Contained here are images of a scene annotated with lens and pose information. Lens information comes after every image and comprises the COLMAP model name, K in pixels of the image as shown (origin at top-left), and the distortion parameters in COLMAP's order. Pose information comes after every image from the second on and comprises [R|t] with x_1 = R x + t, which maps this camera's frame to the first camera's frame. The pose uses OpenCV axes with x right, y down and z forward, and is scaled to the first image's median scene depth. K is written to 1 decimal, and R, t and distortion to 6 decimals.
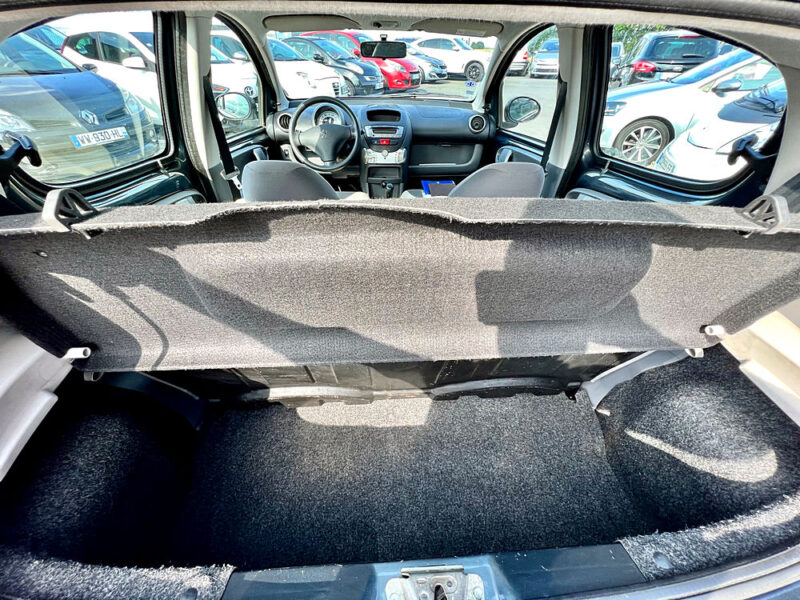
lens RADIAL K [[321.0, 0, 400.2], [0, 321.0, 305.0], [0, 0, 1]] dist [0.016081, 0.000523]
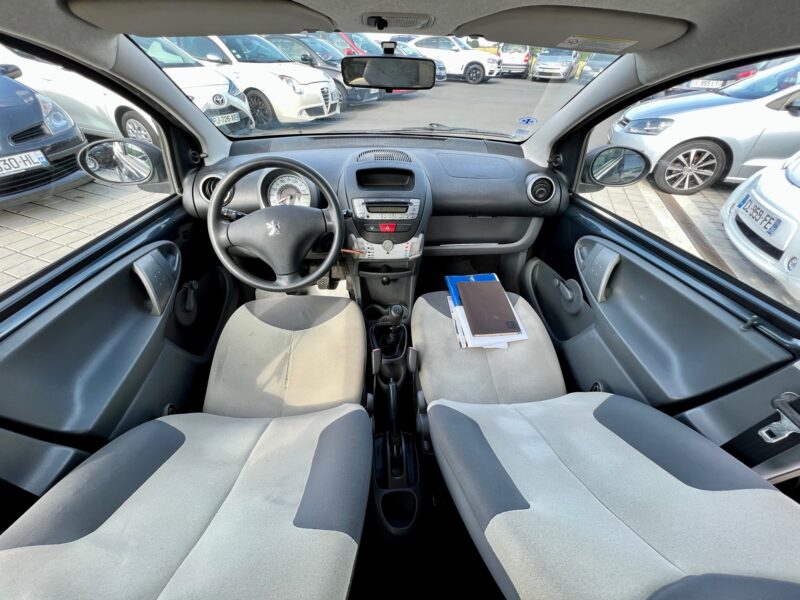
lens RADIAL K [[321.0, 0, 397.8], [0, 321.0, 301.9], [0, 0, 1]] dist [0.016081, 0.000523]
pose [[0.999927, 0.003208, 0.011624, -0.032656], [-0.003178, 0.999992, -0.002587, -0.334035], [-0.011632, 0.002550, 0.999929, 0.387354]]
